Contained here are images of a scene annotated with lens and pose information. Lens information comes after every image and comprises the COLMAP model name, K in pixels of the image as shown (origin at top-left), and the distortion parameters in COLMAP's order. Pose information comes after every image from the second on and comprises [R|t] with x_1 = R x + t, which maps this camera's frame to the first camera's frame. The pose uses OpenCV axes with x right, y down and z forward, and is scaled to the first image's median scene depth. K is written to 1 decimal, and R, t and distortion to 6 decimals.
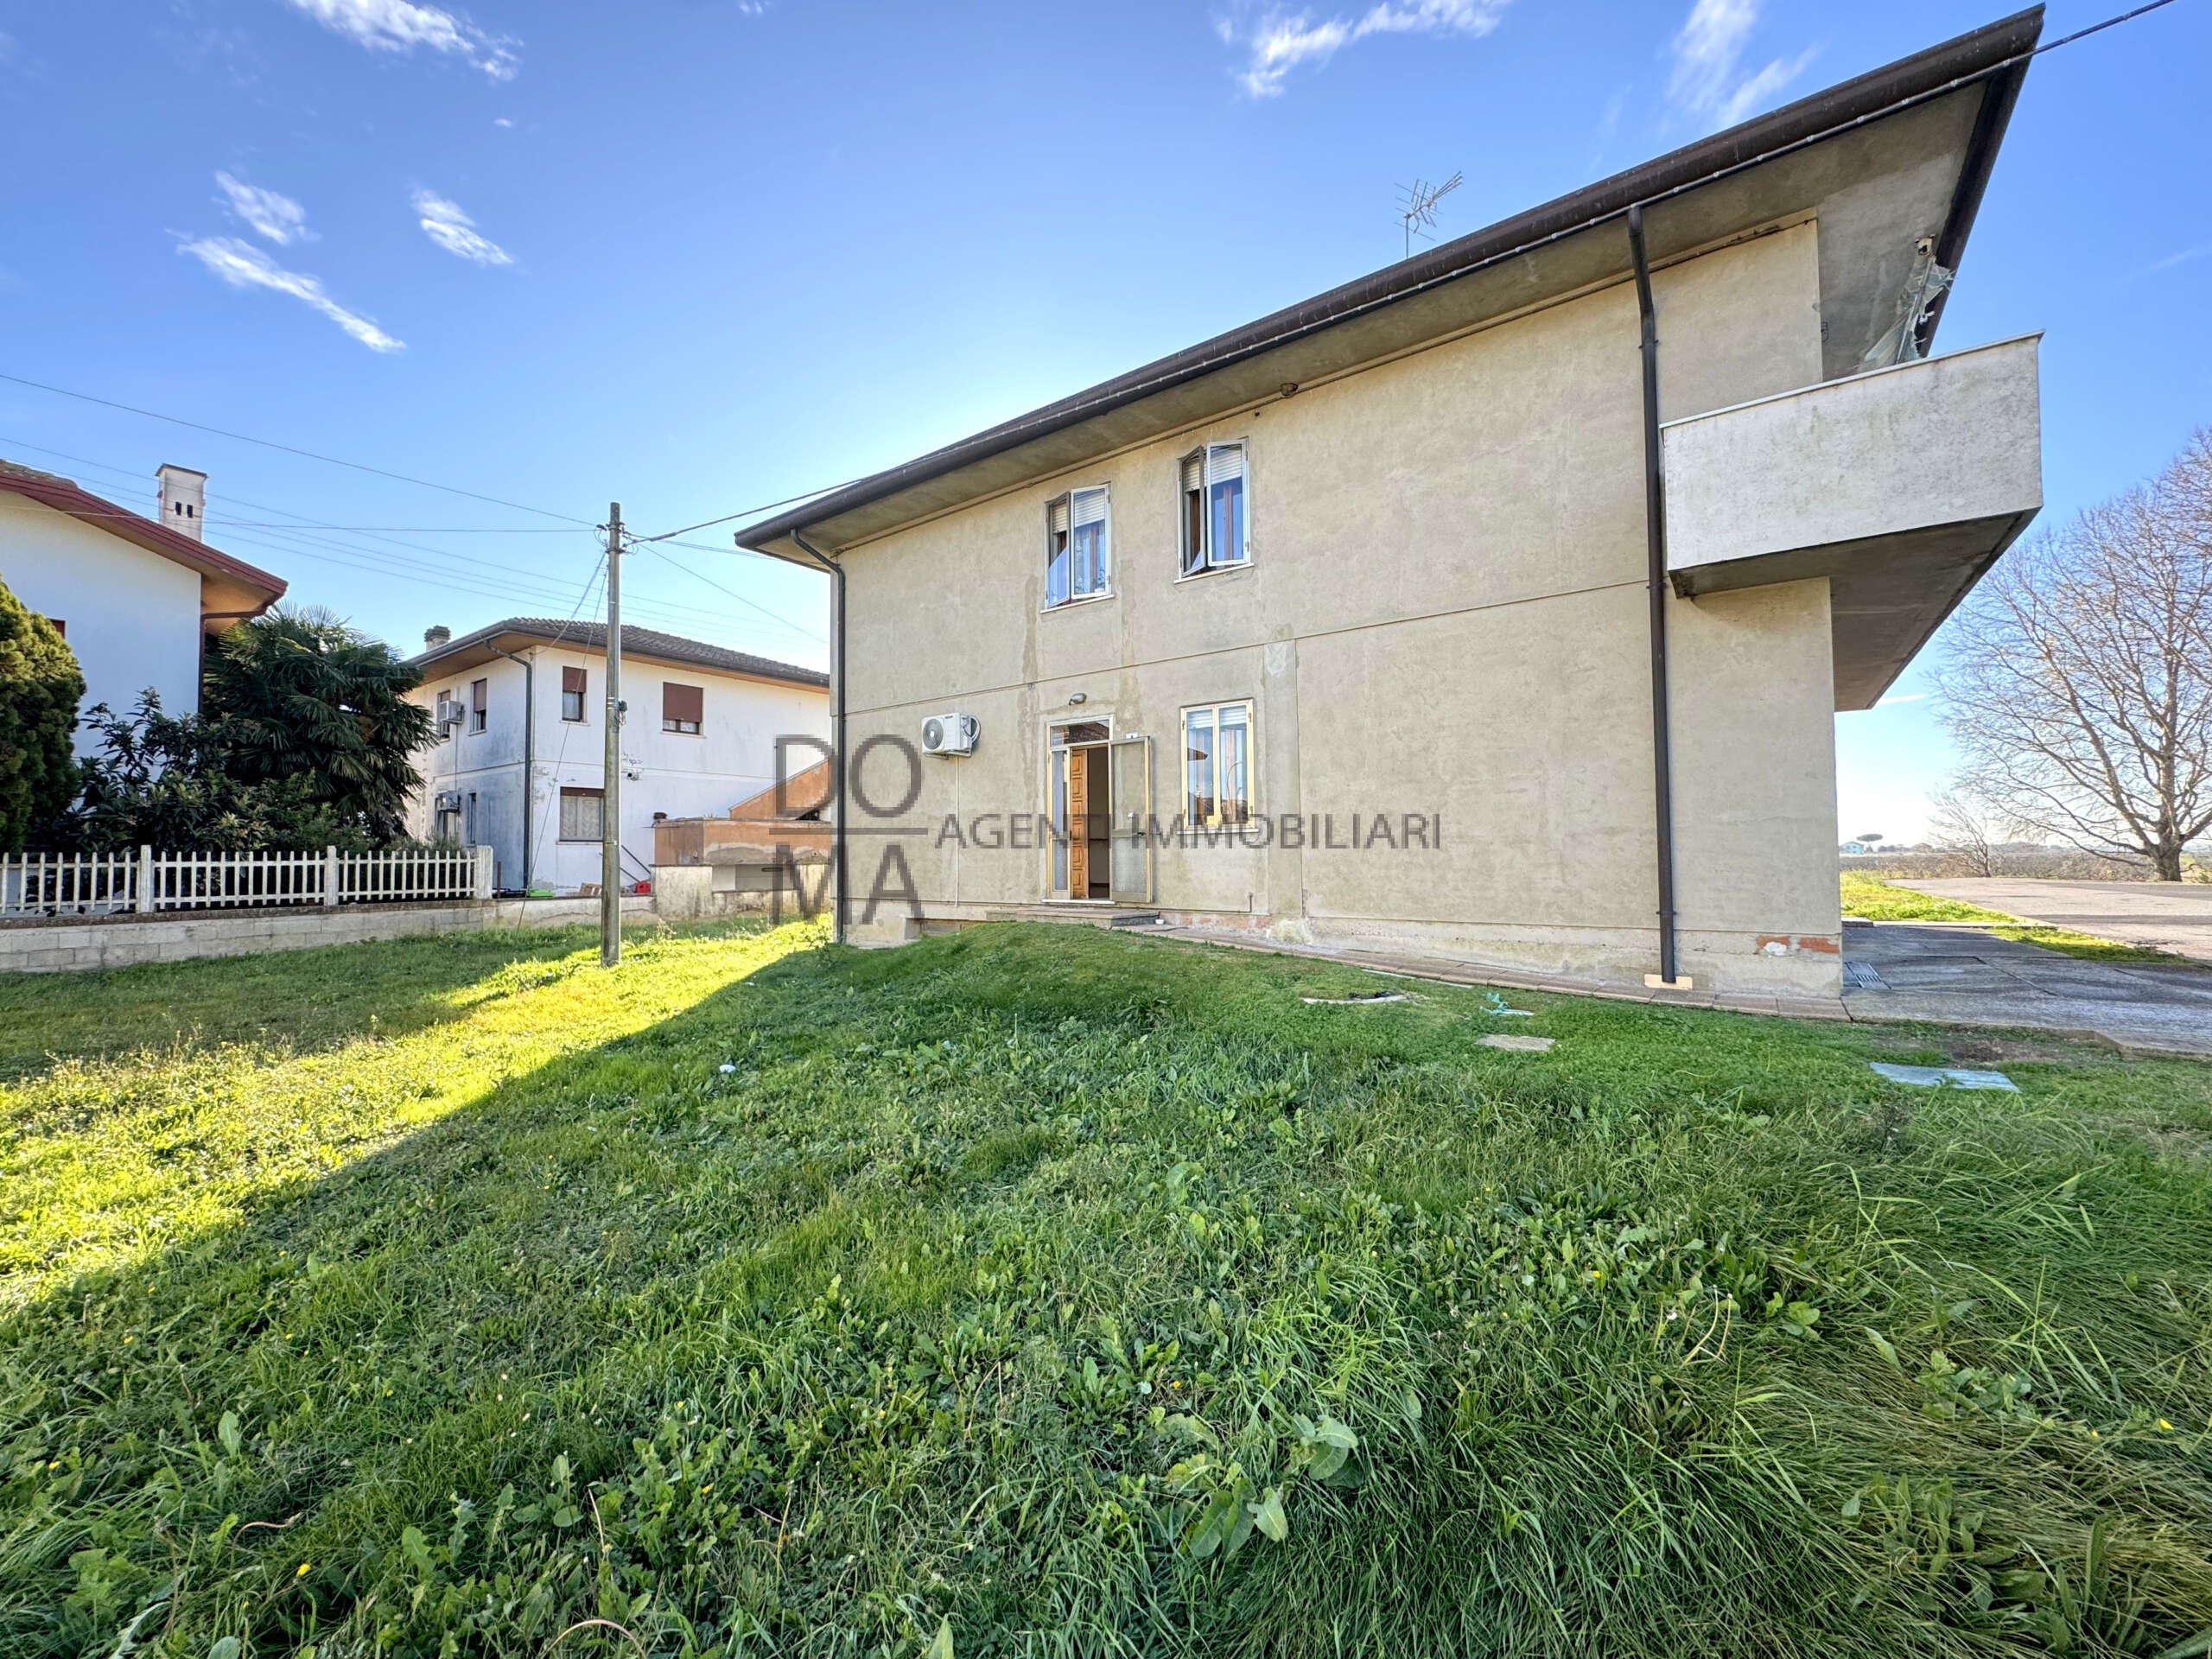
lens RADIAL K [[875.6, 0, 1103.9], [0, 875.6, 831.5], [0, 0, 1]] dist [-0.002433, 0.000510]
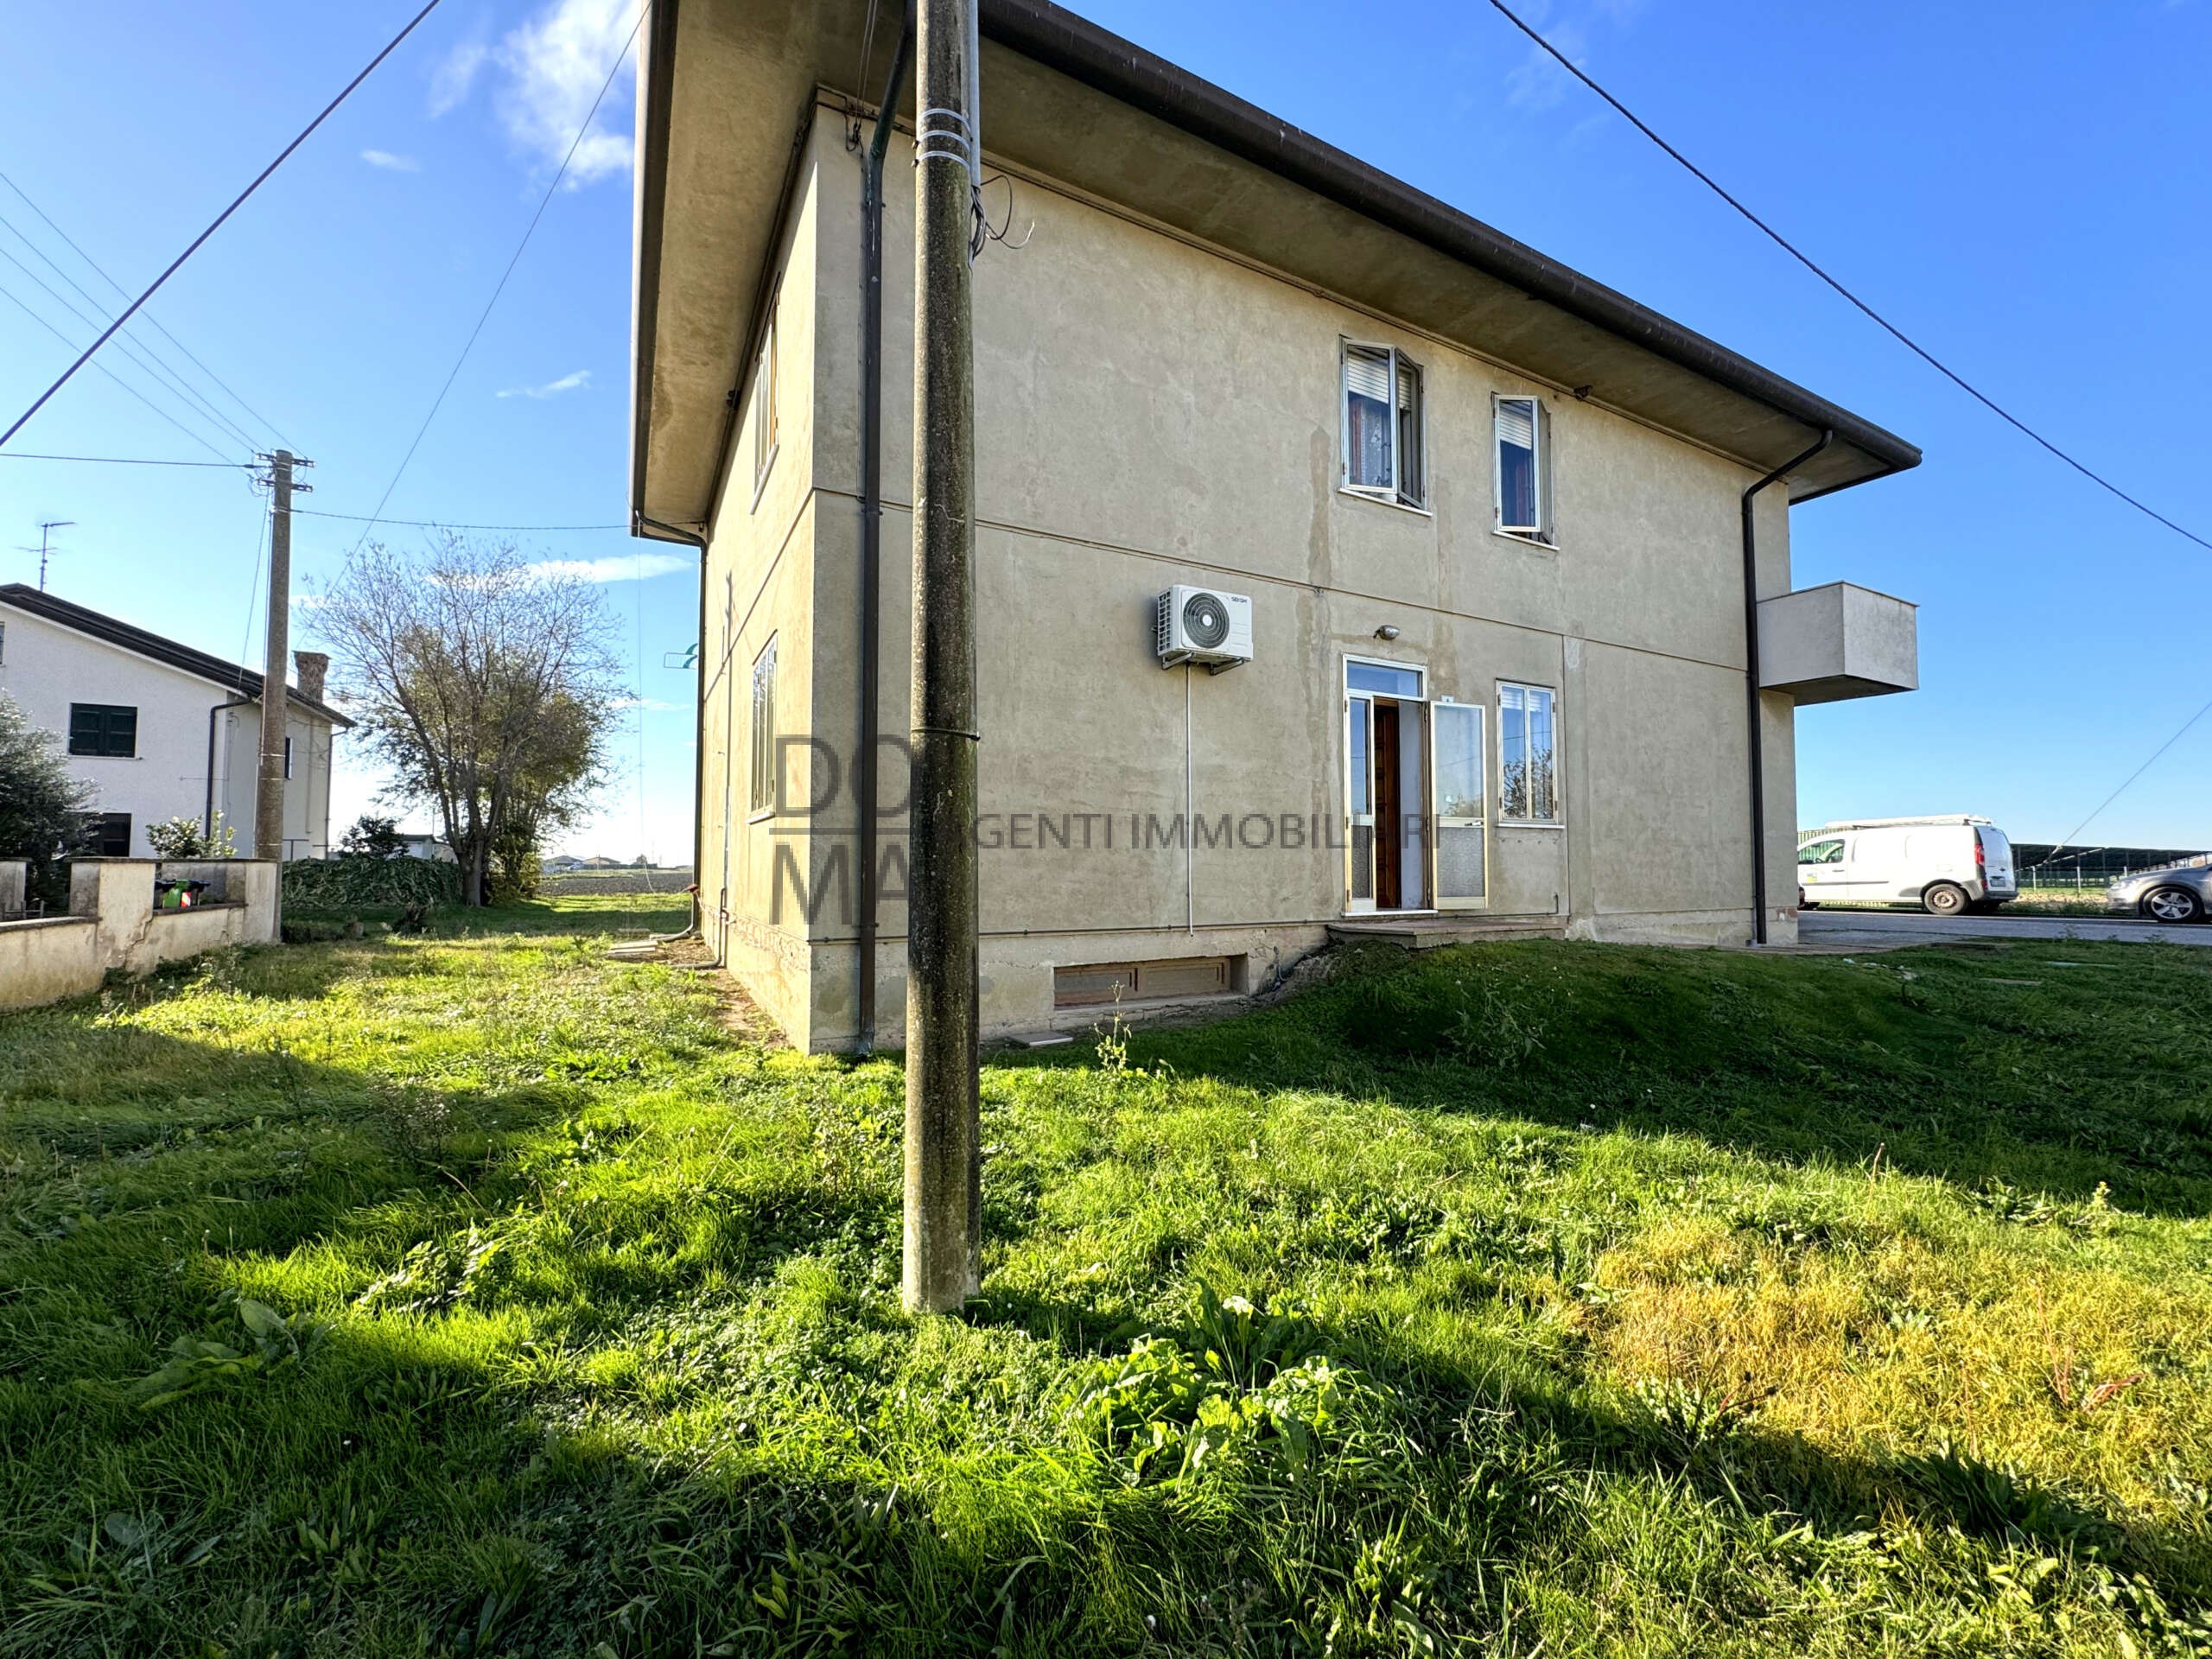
lens RADIAL K [[875.6, 0, 1100.8], [0, 875.6, 834.2], [0, 0, 1]] dist [-0.002433, 0.000510]
pose [[0.433698, 0.043670, 0.900000, -0.710931], [-0.031651, 0.998947, -0.033219, 0.042750], [-0.900502, -0.014079, 0.434623, 0.819029]]
